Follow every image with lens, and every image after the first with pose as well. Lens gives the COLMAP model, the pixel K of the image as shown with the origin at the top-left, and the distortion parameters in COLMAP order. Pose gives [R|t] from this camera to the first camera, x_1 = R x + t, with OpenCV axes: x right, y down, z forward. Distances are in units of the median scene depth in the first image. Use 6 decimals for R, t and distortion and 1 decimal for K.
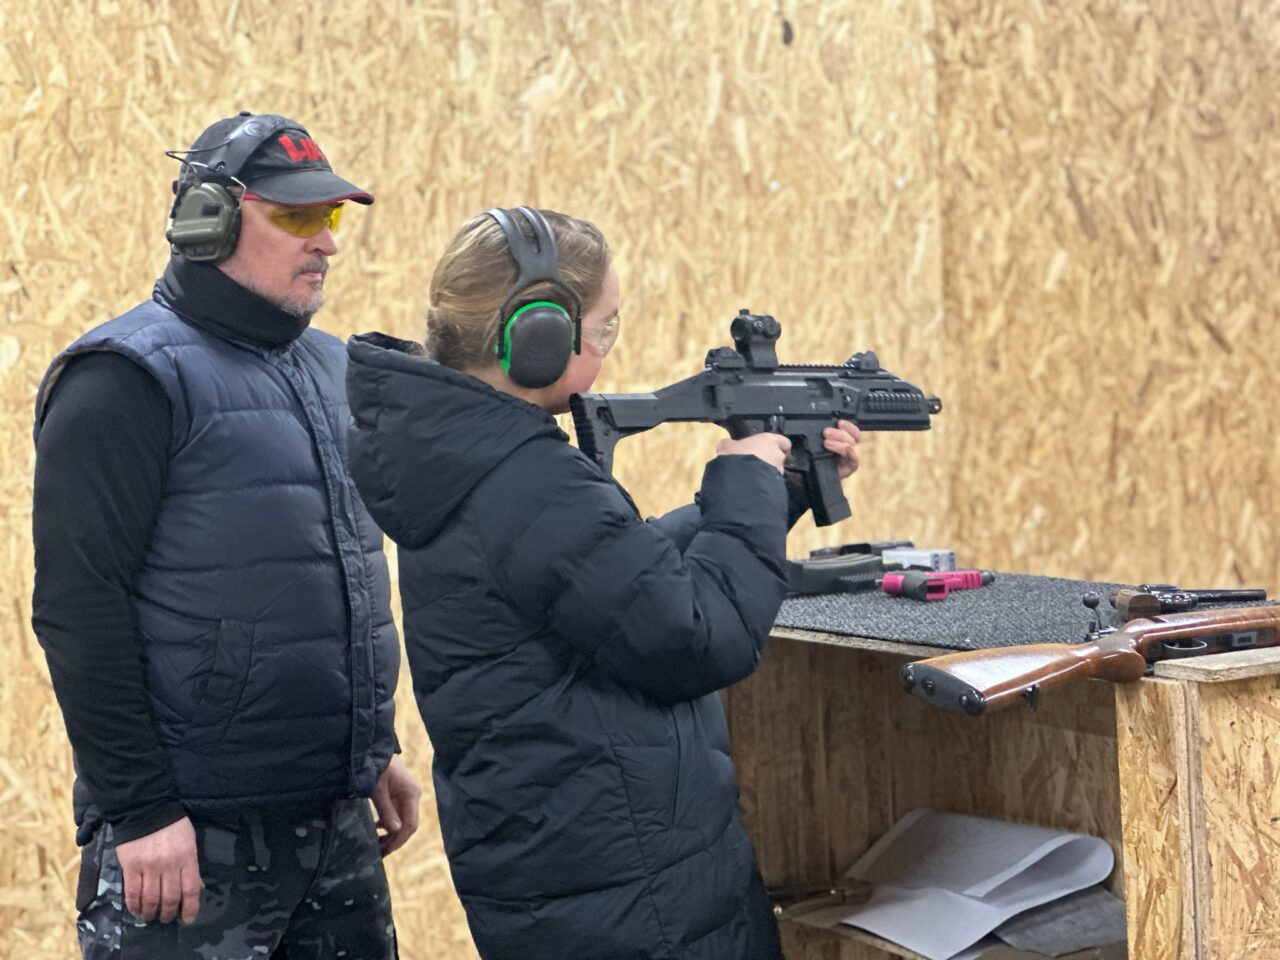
lens RADIAL K [[2823.3, 0, 614.0], [0, 2823.3, 443.1], [0, 0, 1]] dist [0.219475, 0.000000]
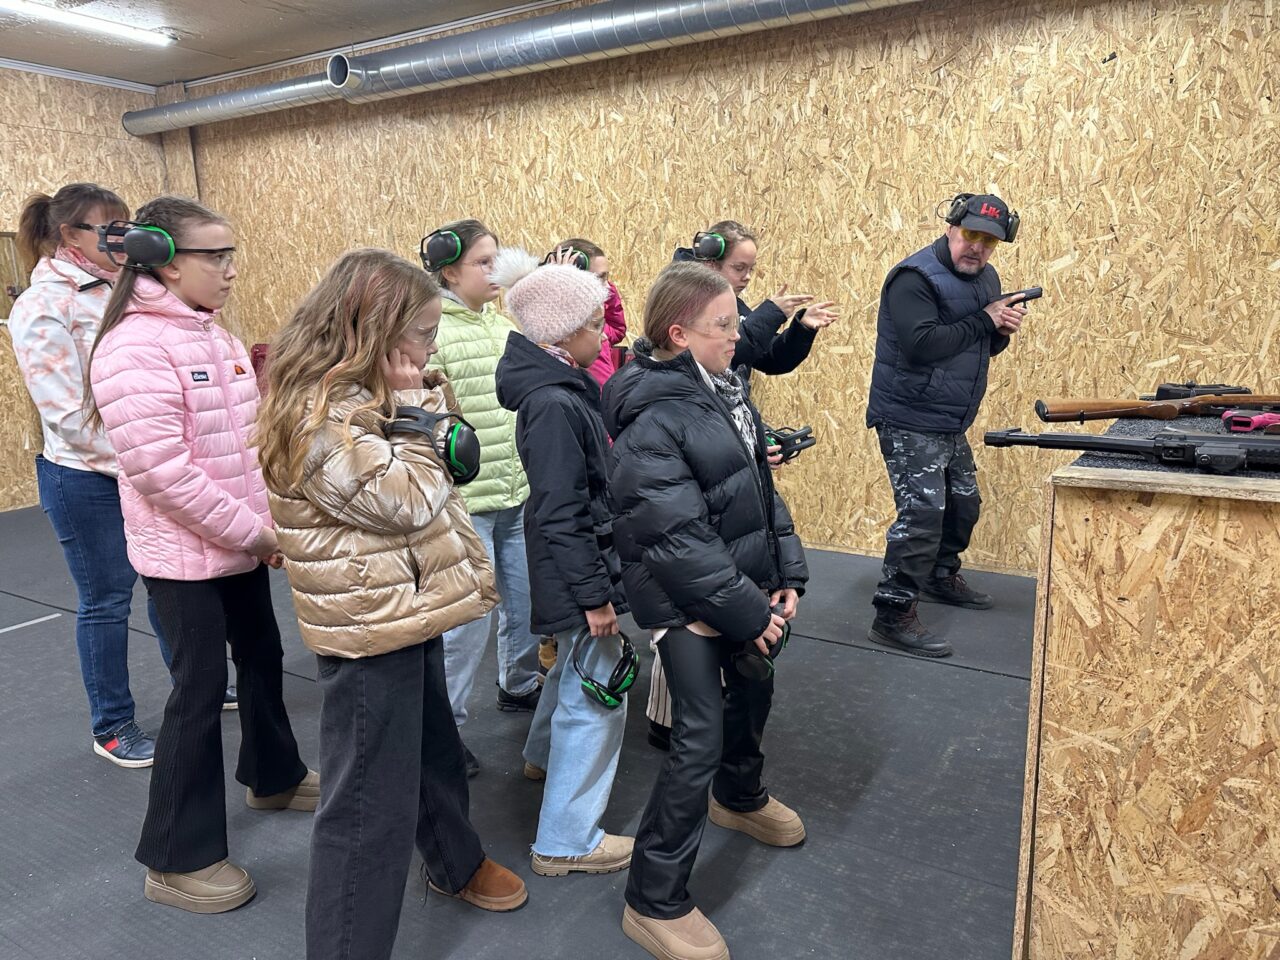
lens RADIAL K [[891.0, 0, 645.8], [0, 891.0, 482.8], [0, 0, 1]] dist [0.038855, -0.038503]
pose [[0.459064, 0.202385, -0.865044, 0.241407], [-0.040273, 0.977446, 0.207311, 0.001454], [0.887490, -0.060331, 0.456861, 0.315351]]
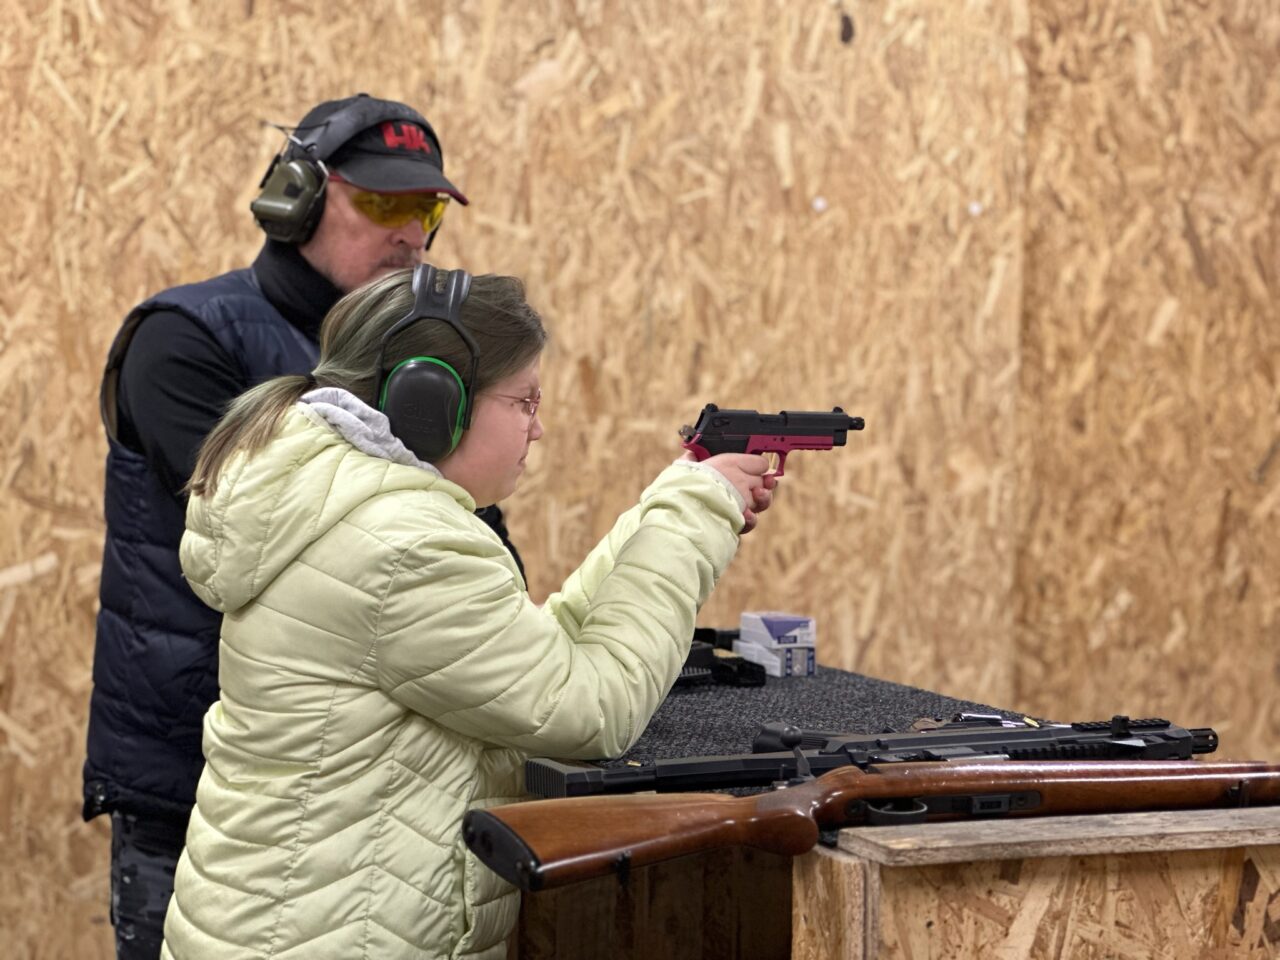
lens RADIAL K [[2823.3, 0, 629.2], [0, 2823.3, 446.7], [0, 0, 1]] dist [0.219475, 0.000000]
pose [[0.991487, 0.064150, -0.113304, 0.107983], [-0.065435, 0.997827, -0.007657, -0.006080], [0.112567, 0.015006, 0.993531, 0.136773]]
